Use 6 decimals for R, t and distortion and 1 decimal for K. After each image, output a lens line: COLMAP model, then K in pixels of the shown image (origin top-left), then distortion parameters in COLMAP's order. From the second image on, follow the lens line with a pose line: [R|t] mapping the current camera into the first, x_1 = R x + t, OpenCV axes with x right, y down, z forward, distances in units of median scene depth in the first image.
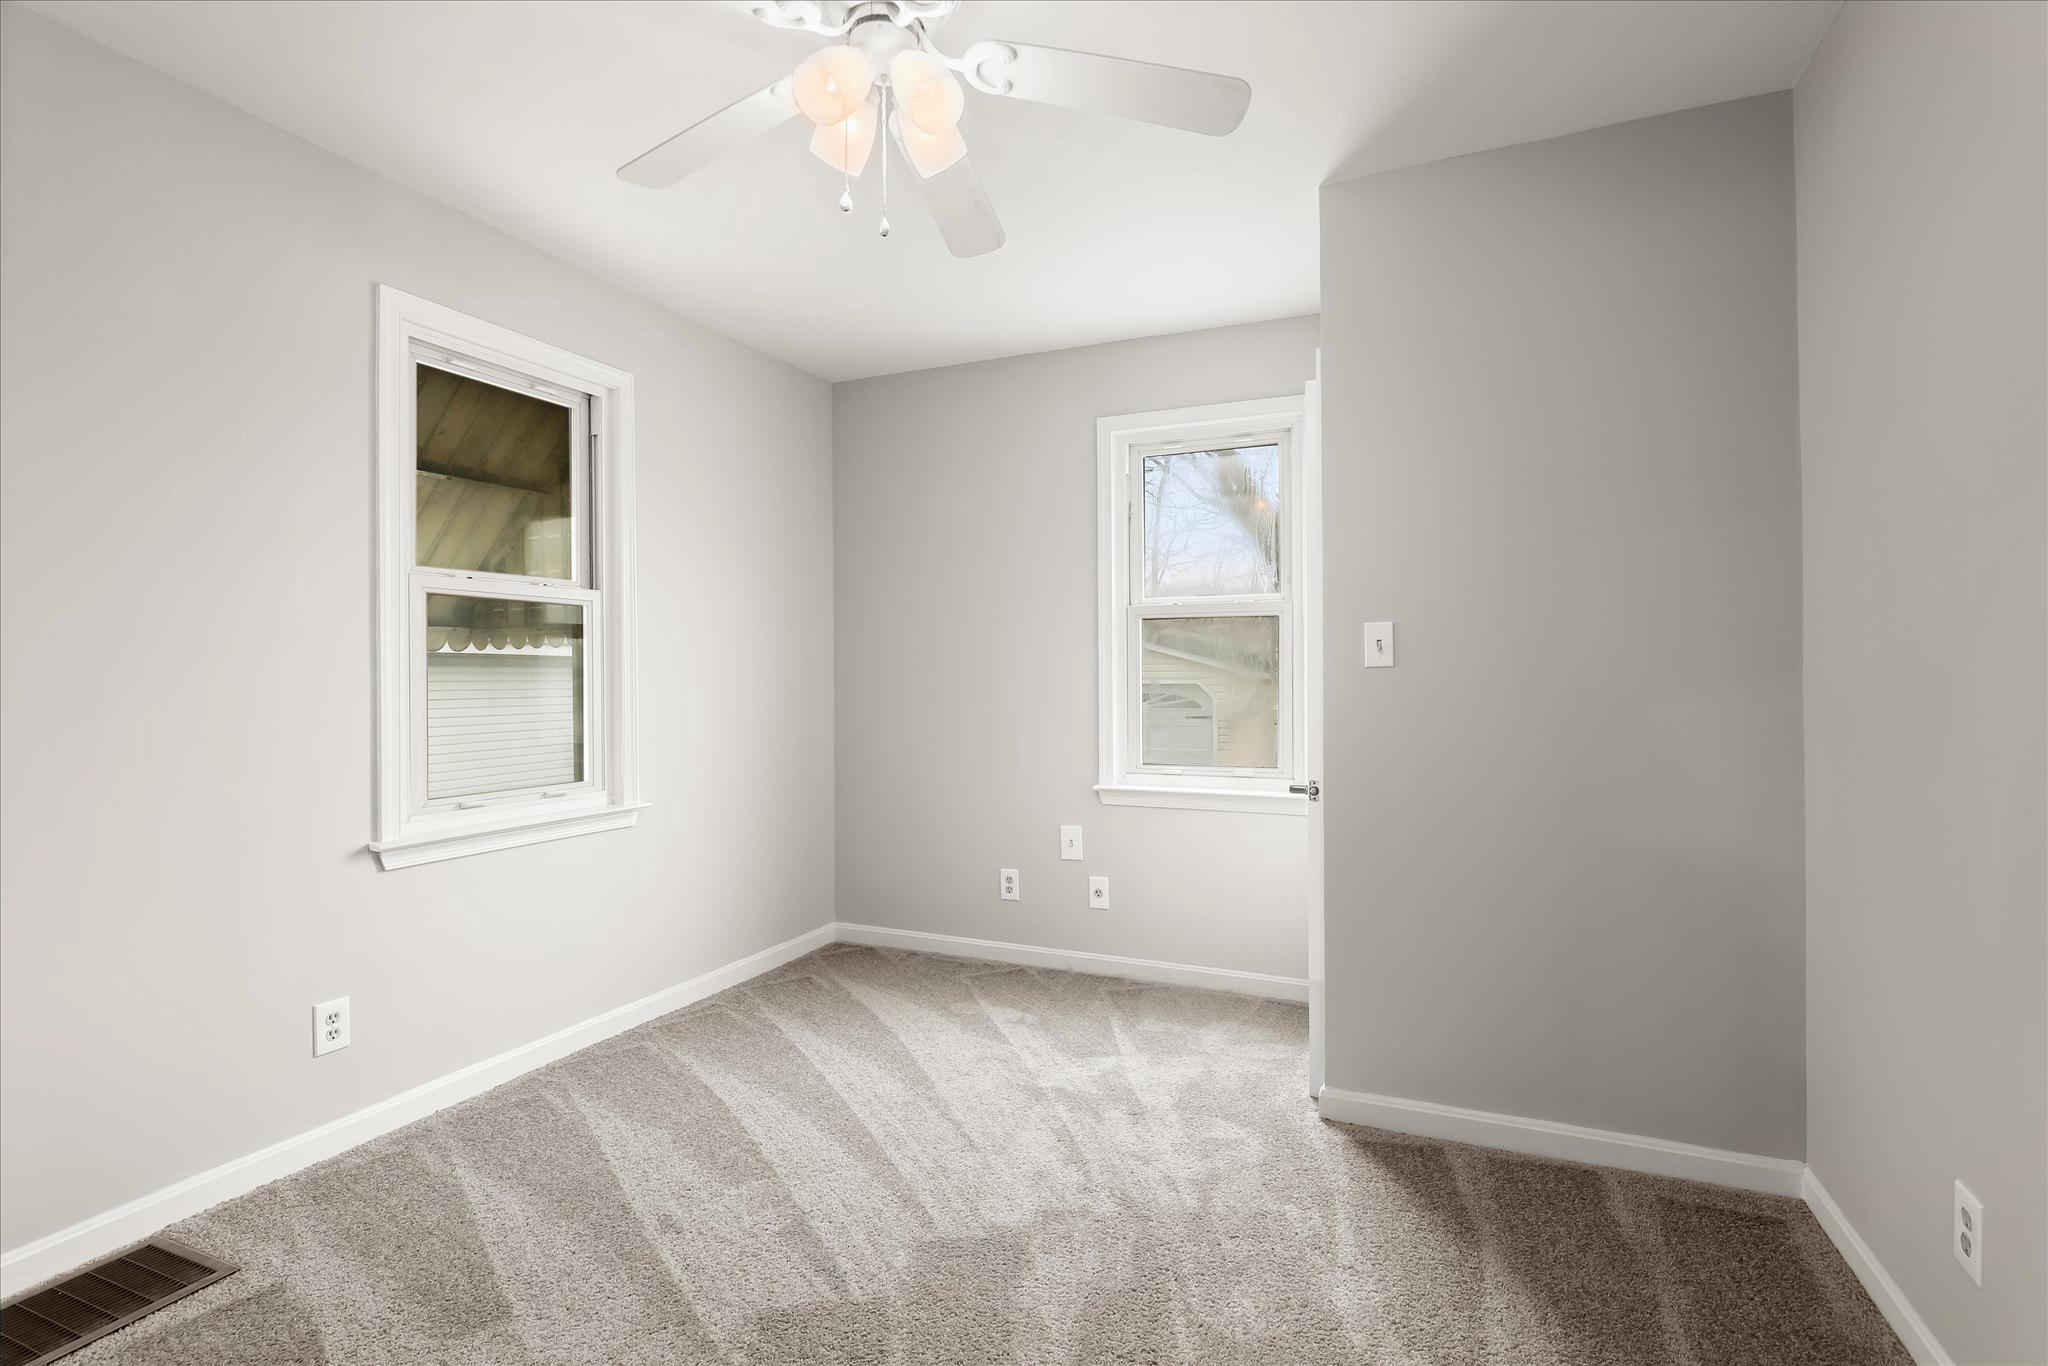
lens RADIAL K [[975.2, 0, 1037.6], [0, 975.2, 674.3], [0, 0, 1]] dist [-0.014192, 0.001541]
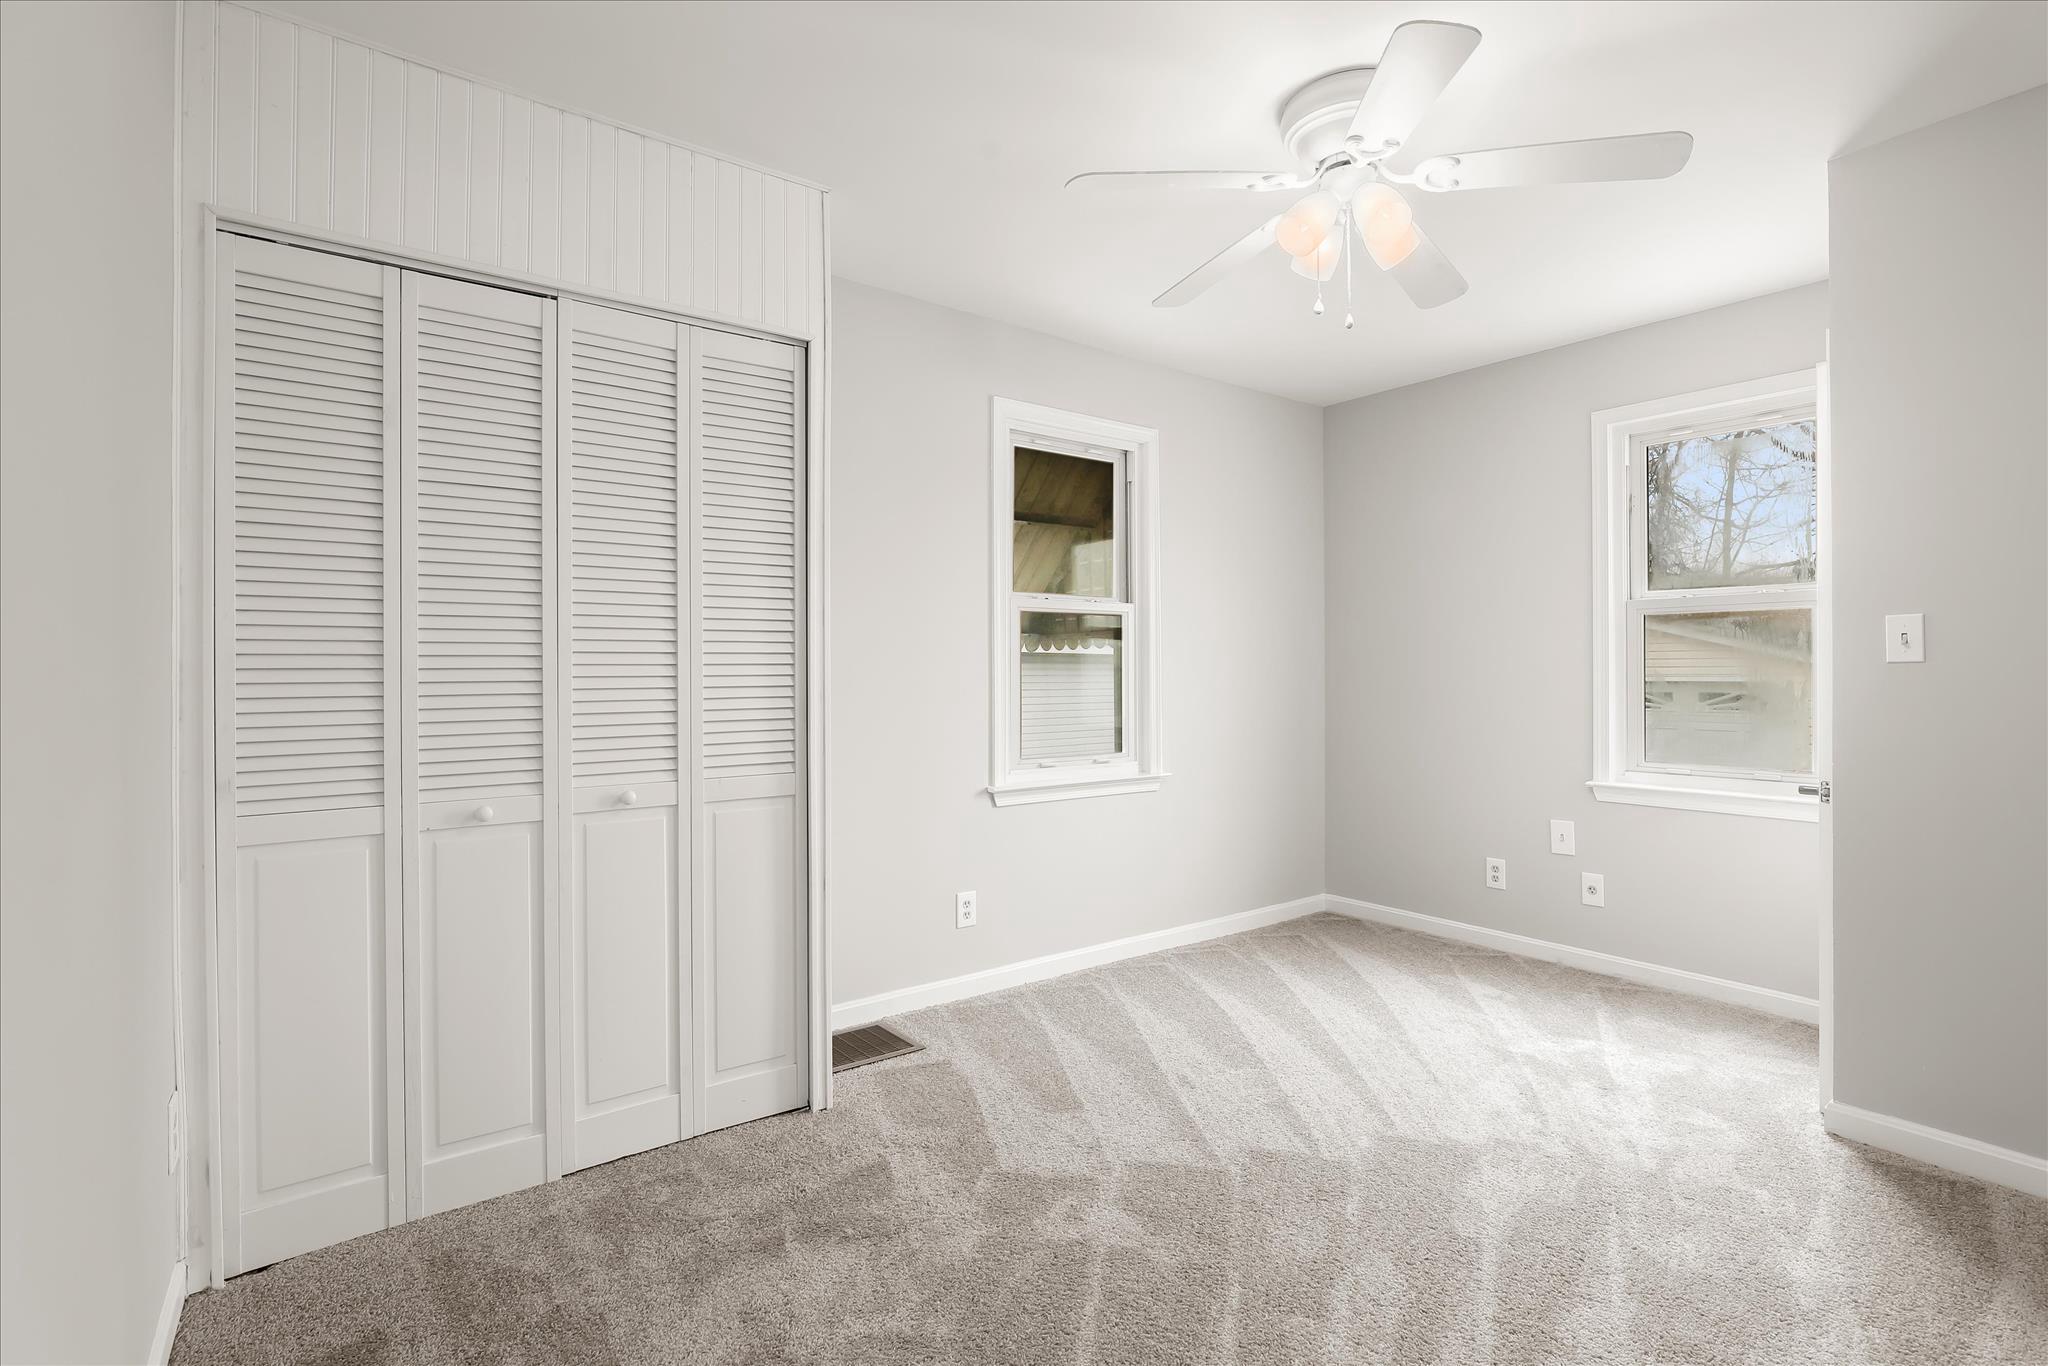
lens RADIAL K [[975.2, 0, 1037.6], [0, 975.2, 674.3], [0, 0, 1]] dist [-0.014192, 0.001541]
pose [[0.875117, 0.003303, -0.483900, 0.070440], [-0.001227, 0.999989, 0.004607, 0.000881], [0.483910, -0.003438, 0.875111, -0.216851]]
